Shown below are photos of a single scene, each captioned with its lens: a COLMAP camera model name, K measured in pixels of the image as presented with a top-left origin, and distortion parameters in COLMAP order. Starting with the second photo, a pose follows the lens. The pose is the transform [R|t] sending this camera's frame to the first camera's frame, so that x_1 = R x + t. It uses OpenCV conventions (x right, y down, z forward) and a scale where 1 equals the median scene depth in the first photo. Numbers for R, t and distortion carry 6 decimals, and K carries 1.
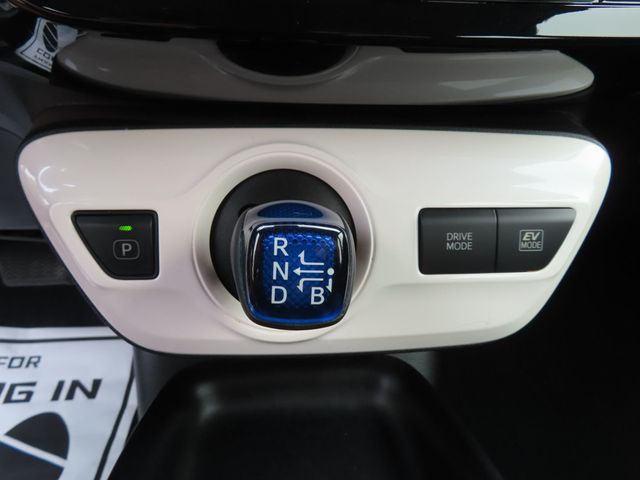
lens RADIAL K [[451.9, 0, 317.4], [0, 451.9, 244.0], [0, 0, 1]] dist [-0.011507, 0.005735]
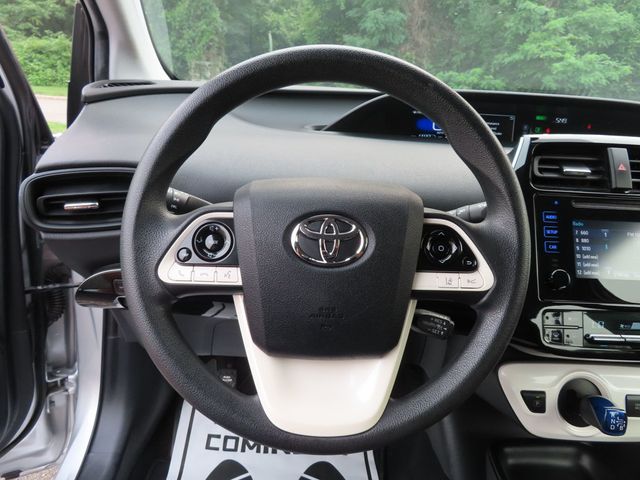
lens RADIAL K [[451.9, 0, 318.8], [0, 451.9, 236.2], [0, 0, 1]] dist [-0.011507, 0.005735]
pose [[0.997006, 0.046174, -0.062022, -0.572744], [-0.055432, 0.986046, -0.156976, -0.179949], [0.053909, 0.159944, 0.985653, -0.768373]]
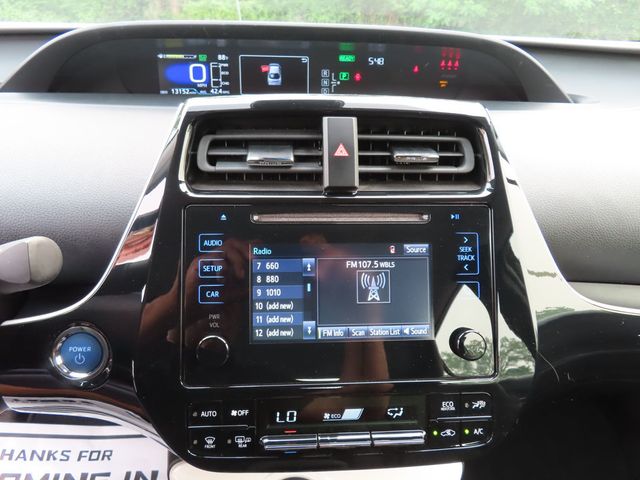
lens RADIAL K [[451.9, 0, 318.7], [0, 451.9, 236.3], [0, 0, 1]] dist [-0.011507, 0.005735]
pose [[0.999350, 0.013762, -0.033334, 0.028298], [-0.014686, 0.999510, -0.027641, -0.398602], [0.032938, 0.028112, 0.999062, -0.359215]]
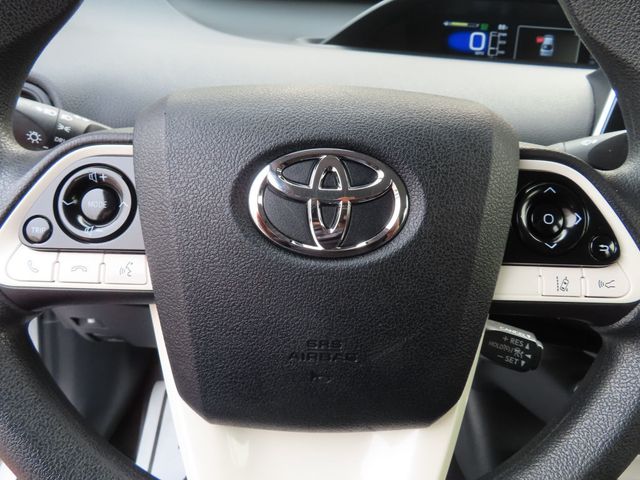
lens RADIAL K [[451.9, 0, 320.1], [0, 451.9, 241.0], [0, 0, 1]] dist [-0.011507, 0.005735]
pose [[0.996970, 0.057279, -0.052633, -0.586018], [-0.059981, 0.996882, -0.051278, -0.235751], [0.049532, 0.054280, 0.997296, -0.425775]]
